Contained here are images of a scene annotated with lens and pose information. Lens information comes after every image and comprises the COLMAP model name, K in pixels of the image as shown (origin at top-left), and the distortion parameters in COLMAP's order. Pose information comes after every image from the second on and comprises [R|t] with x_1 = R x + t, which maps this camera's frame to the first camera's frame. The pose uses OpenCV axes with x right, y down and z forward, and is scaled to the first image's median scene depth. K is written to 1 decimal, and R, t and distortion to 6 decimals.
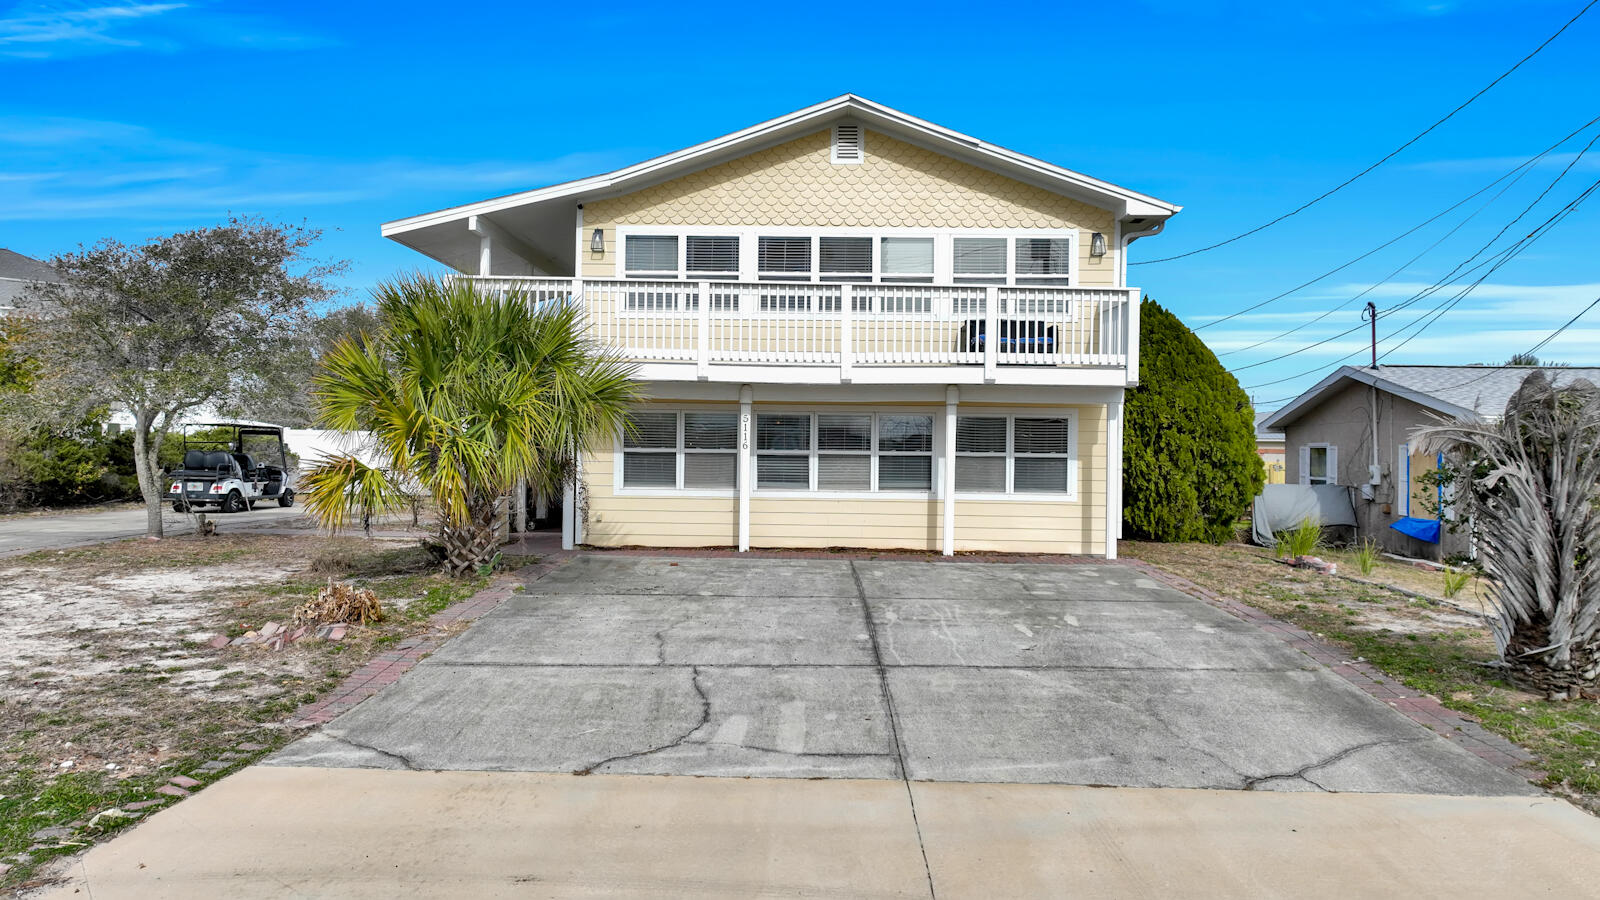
lens RADIAL K [[1127.0, 0, 803.7], [0, 1127.0, 445.6], [0, 0, 1]] dist [-0.001528, 0.014436]
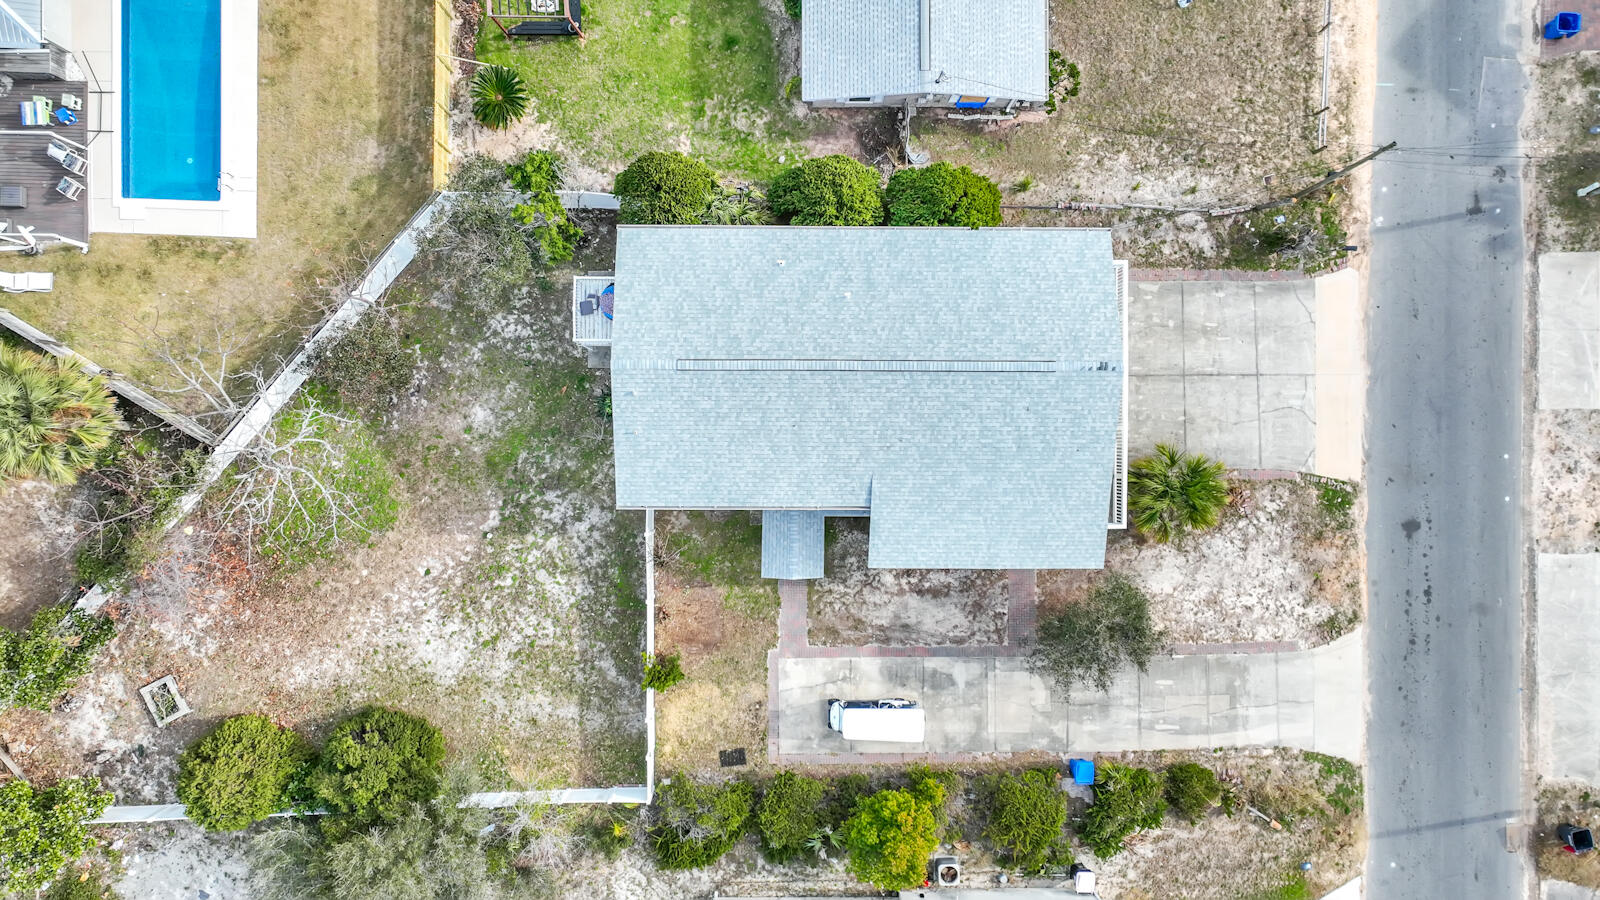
lens RADIAL K [[1159.7, 0, 800.0], [0, 1159.7, 450.0], [0, 0, 1]] dist [0.003650, 0.004737]
pose [[-0.012329, -0.999665, -0.022776, -0.070773], [-0.021512, -0.022508, 0.999515, -2.867799], [-0.999693, 0.012812, -0.021227, 1.852274]]
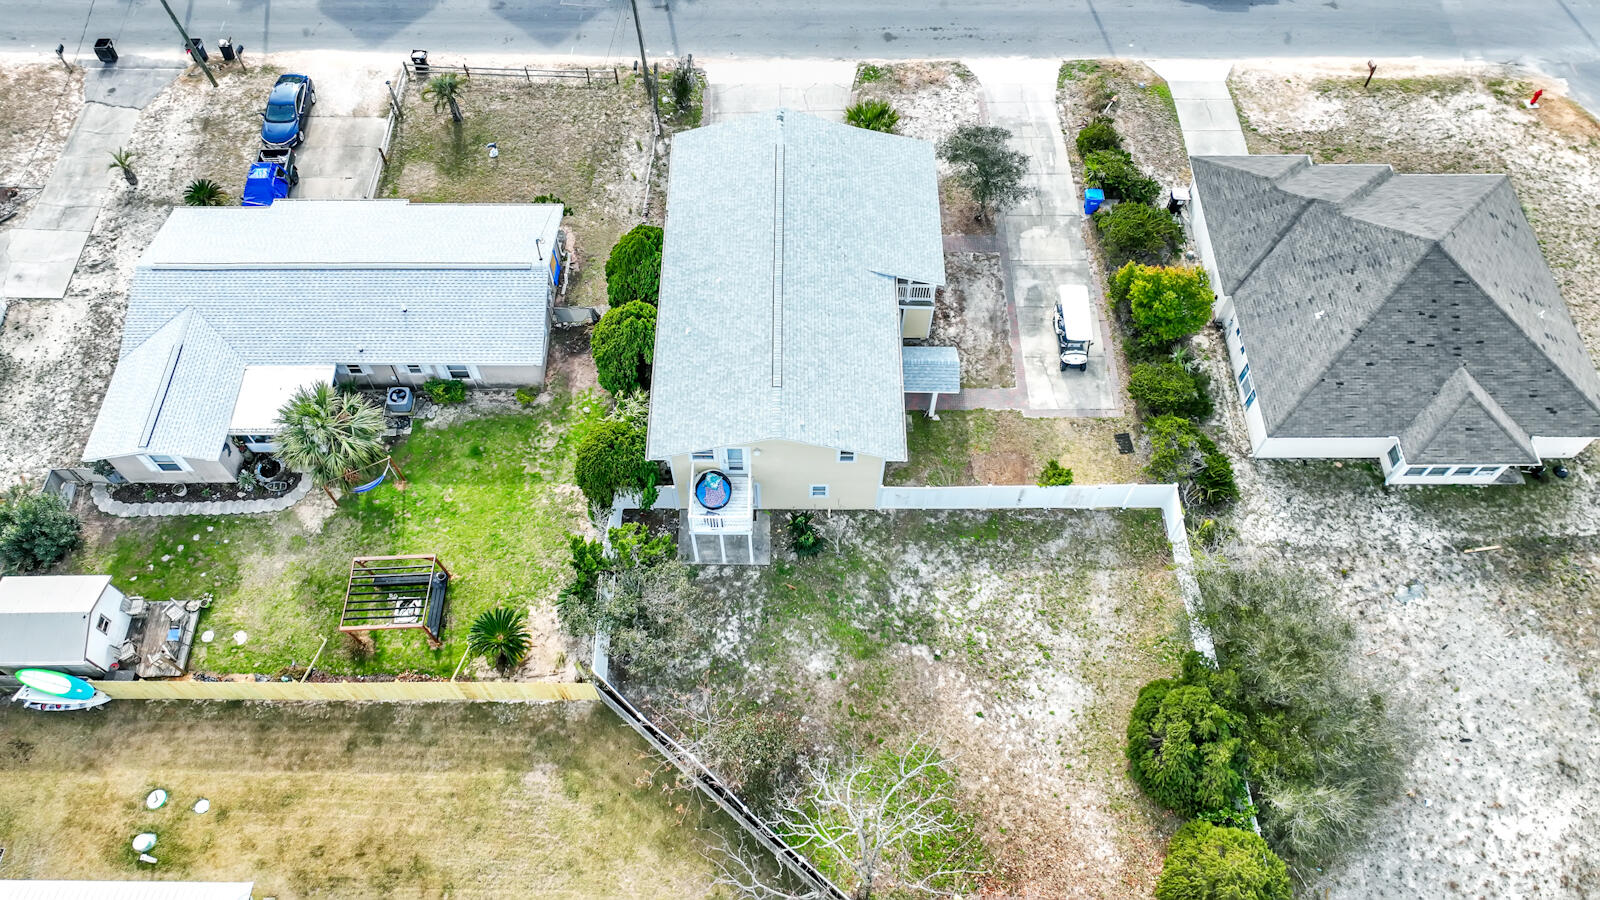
lens RADIAL K [[1131.3, 0, 800.5], [0, 1131.3, 434.6], [0, 0, 1]] dist [0.005935, -0.000250]
pose [[-0.999668, 0.003132, -0.025571, 0.073713], [-0.020051, 0.528588, 0.848642, -2.623951], [0.016174, 0.848873, -0.528349, 3.627599]]
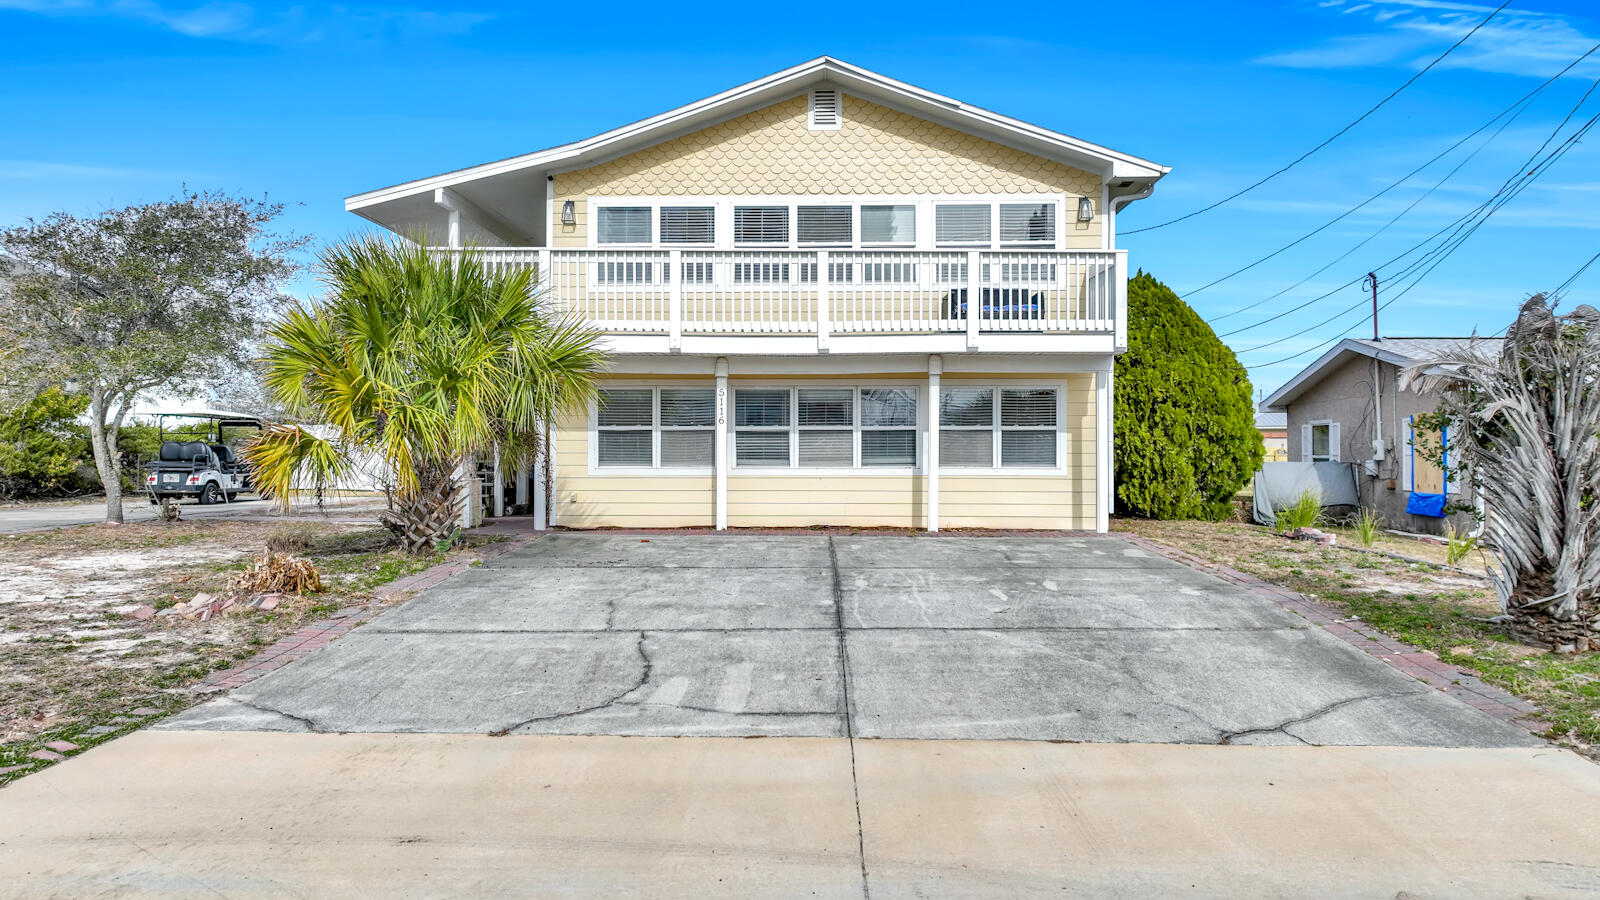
lens RADIAL K [[1127.0, 0, 803.7], [0, 1127.0, 445.6], [0, 0, 1]] dist [-0.001528, 0.014436]
pose [[0.999889, -0.012618, -0.007936, 0.028006], [0.012596, 0.999917, -0.002789, 0.026995], [0.007971, 0.002688, 0.999965, 0.035765]]
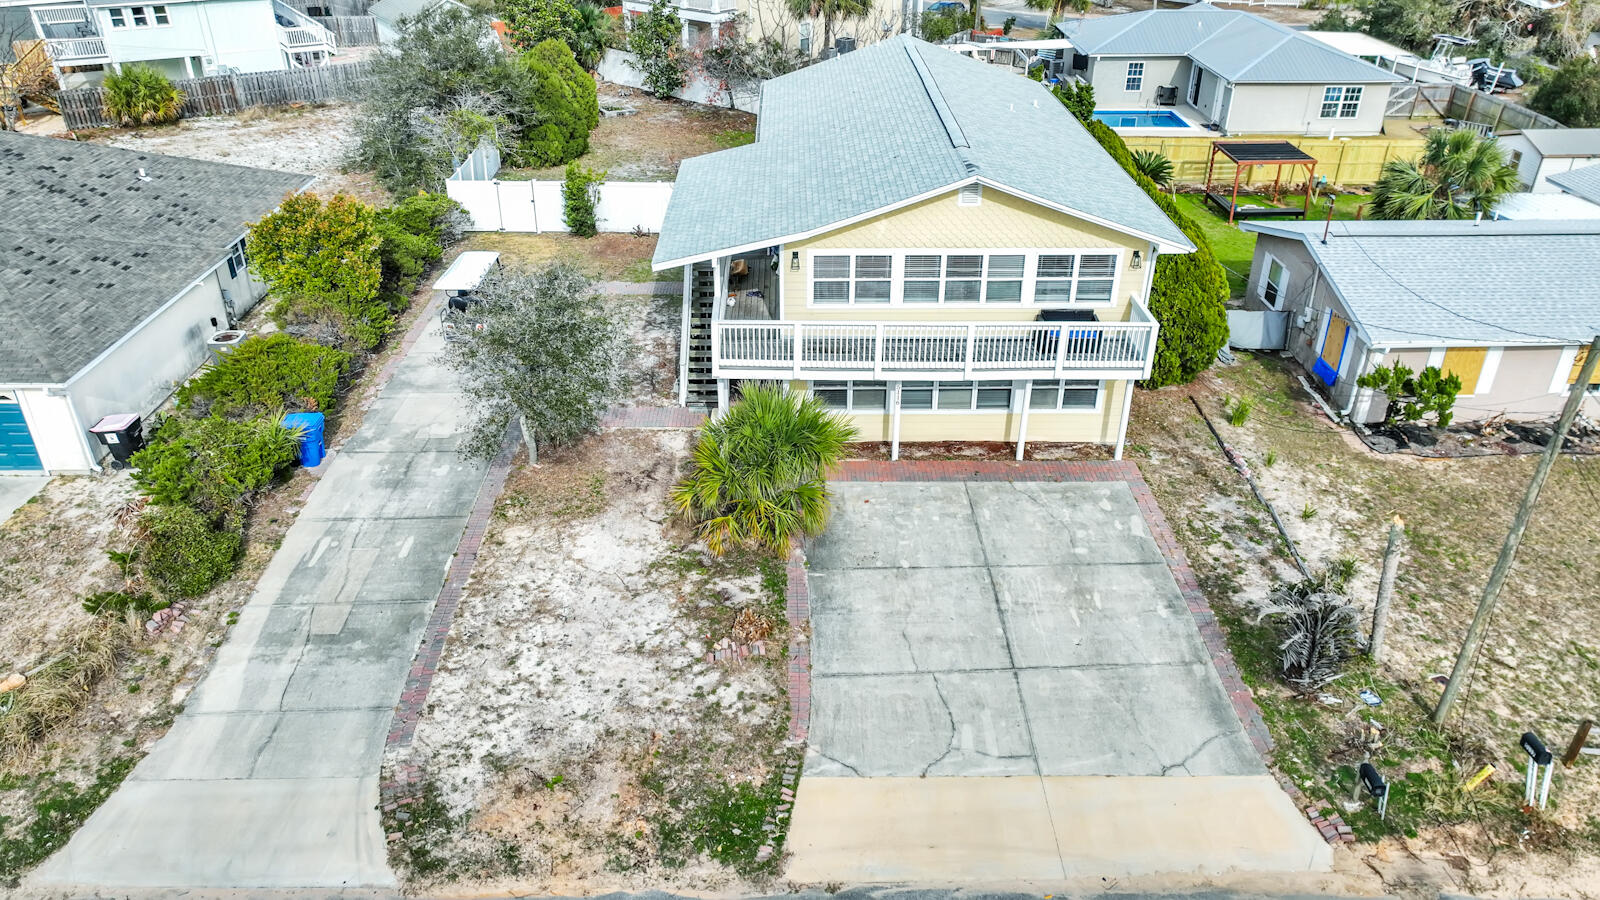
lens RADIAL K [[1127.0, 0, 803.7], [0, 1127.0, 445.6], [0, 0, 1]] dist [-0.001528, 0.014436]
pose [[0.999578, -0.022124, 0.018834, -0.231477], [0.009885, 0.868505, 0.495582, -0.788169], [-0.027322, -0.495186, 0.868357, -0.434189]]
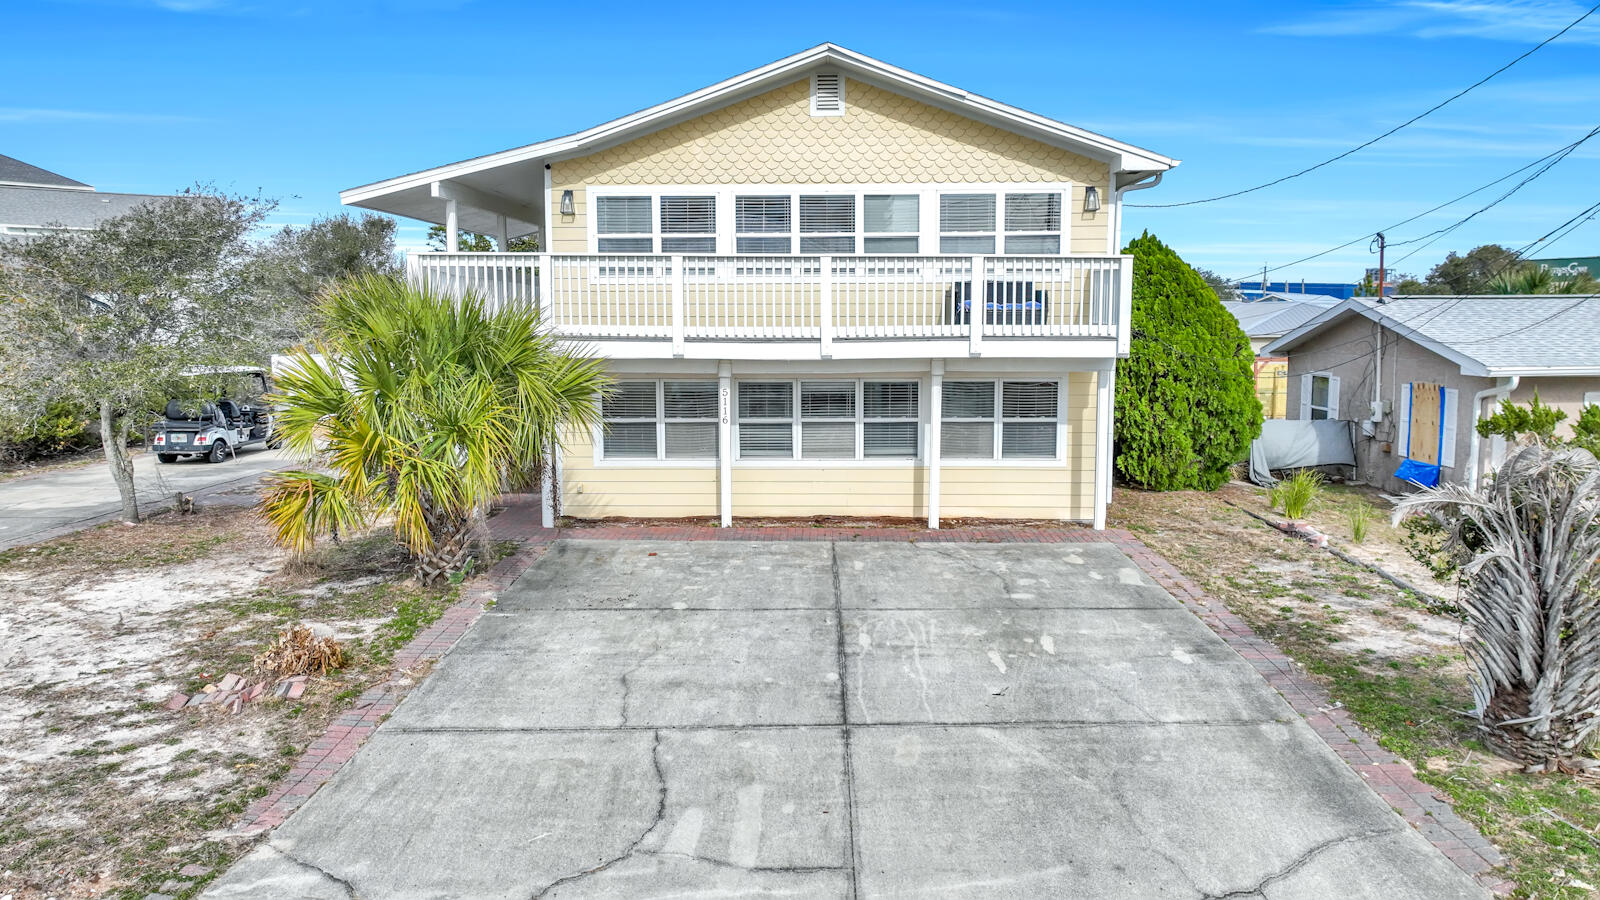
lens RADIAL K [[1127.0, 0, 803.7], [0, 1127.0, 445.6], [0, 0, 1]] dist [-0.001528, 0.014436]
pose [[0.999855, -0.014437, -0.008977, 0.026299], [0.015384, 0.993085, 0.116383, -0.096982], [0.007235, -0.116504, 0.993164, 0.031336]]
